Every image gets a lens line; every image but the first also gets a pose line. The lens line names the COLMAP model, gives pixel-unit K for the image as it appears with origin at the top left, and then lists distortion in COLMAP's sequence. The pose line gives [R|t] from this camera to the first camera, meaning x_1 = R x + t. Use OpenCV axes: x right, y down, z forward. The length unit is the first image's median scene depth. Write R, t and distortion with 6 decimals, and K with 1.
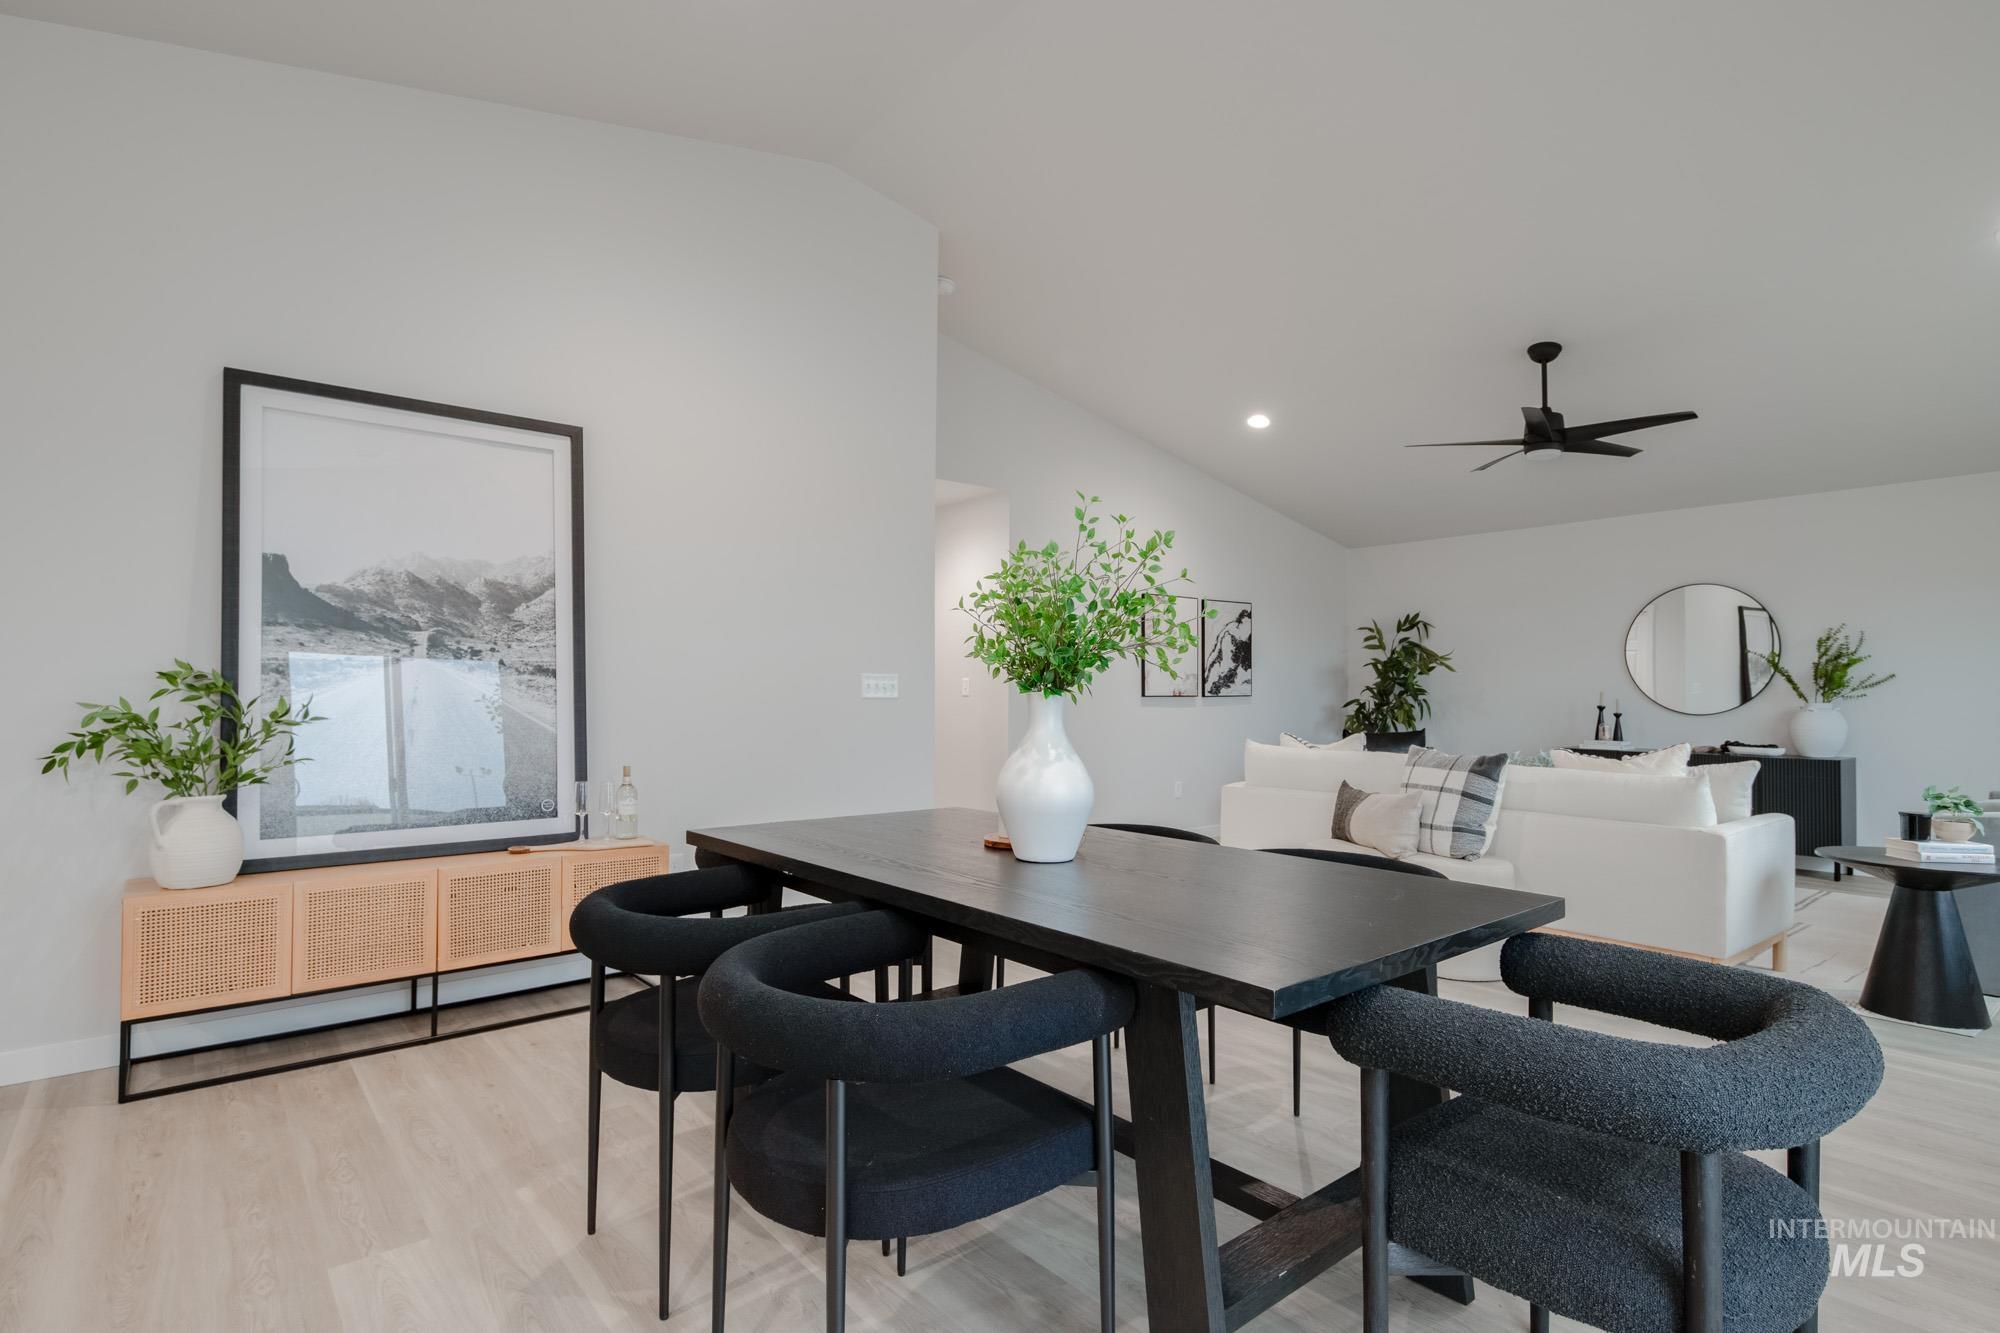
lens RADIAL K [[982.5, 0, 1009.0], [0, 982.5, 687.2], [0, 0, 1]] dist [0.014068, -0.000891]
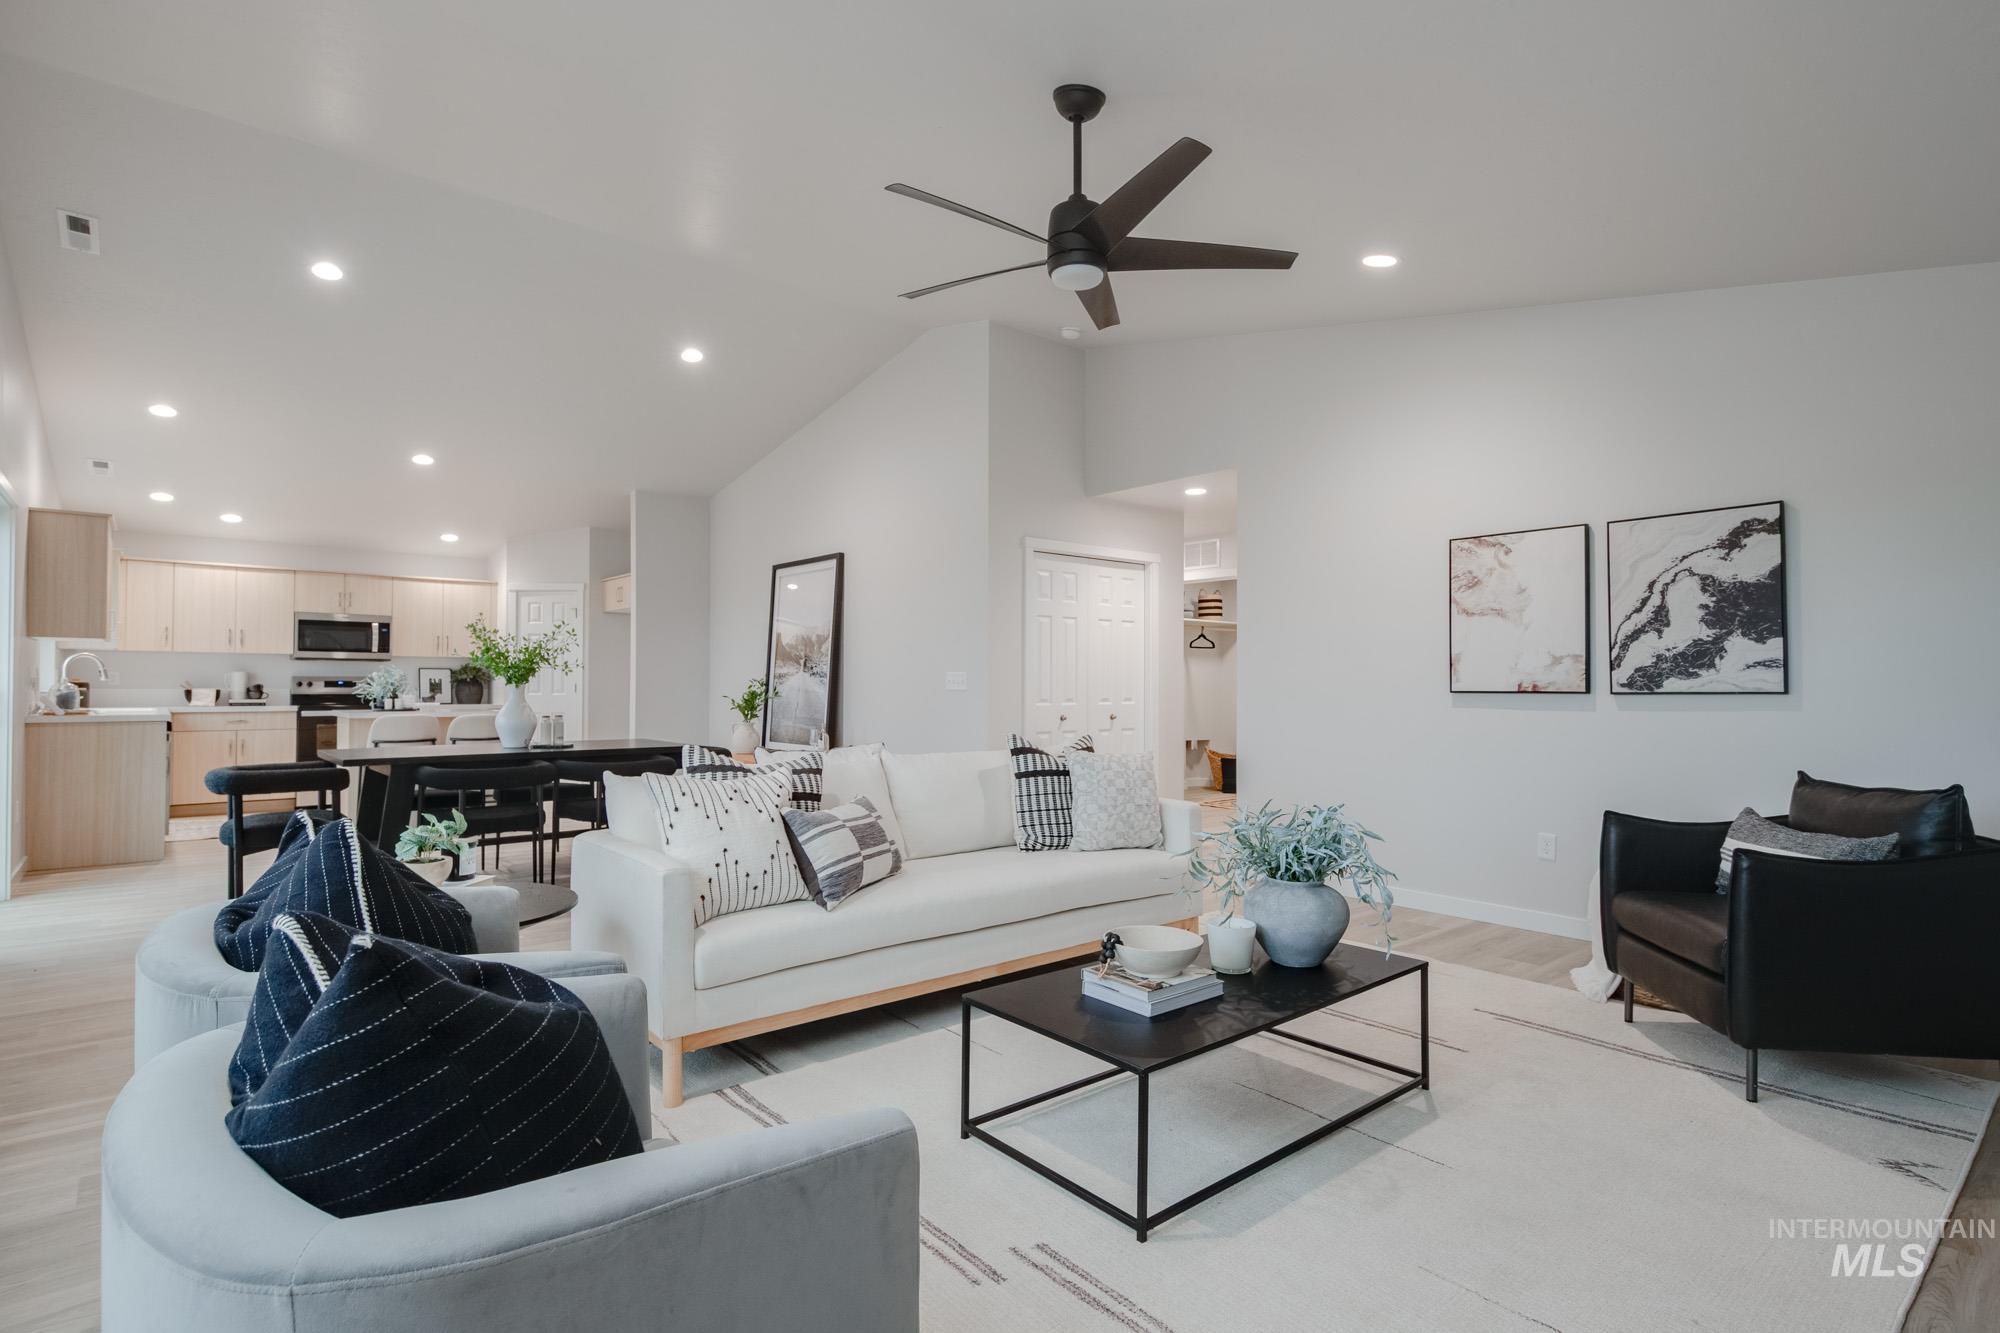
lens RADIAL K [[982.5, 0, 986.0], [0, 982.5, 670.1], [0, 0, 1]] dist [0.014068, -0.000891]
pose [[0.006320, -0.018779, -0.999804, 0.761945], [0.004213, 0.999815, -0.018752, 0.005169], [0.999971, -0.004093, 0.006398, 0.635349]]
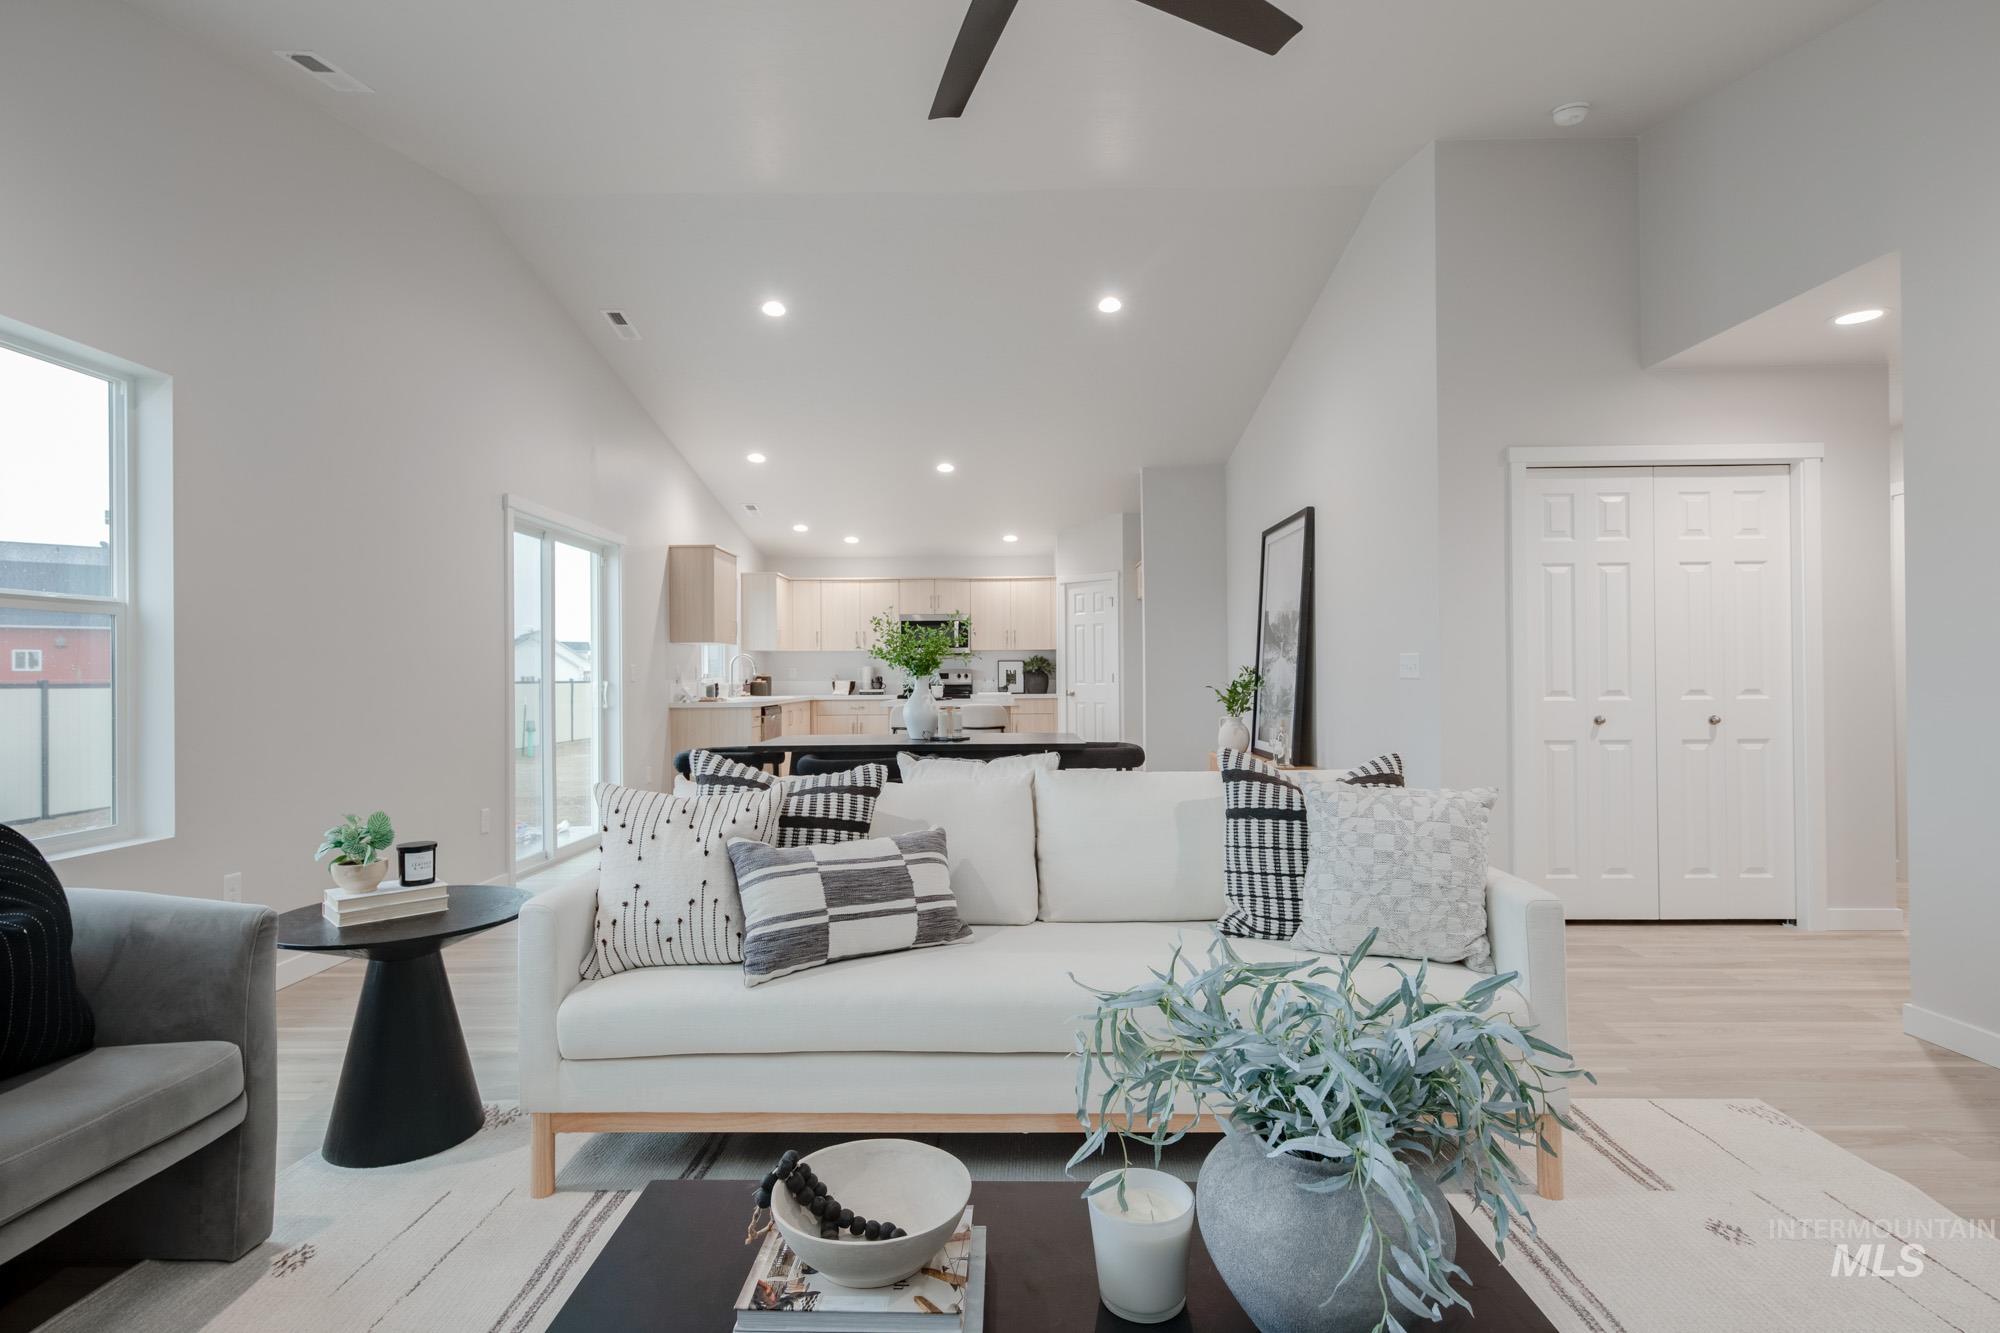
lens RADIAL K [[982.5, 0, 995.8], [0, 982.5, 672.1], [0, 0, 1]] dist [0.014068, -0.000891]
pose [[-0.644822, -0.000743, -0.764332, 0.545260], [0.010715, 0.999892, -0.010011, 0.005960], [0.764258, -0.014645, -0.644745, 0.810326]]
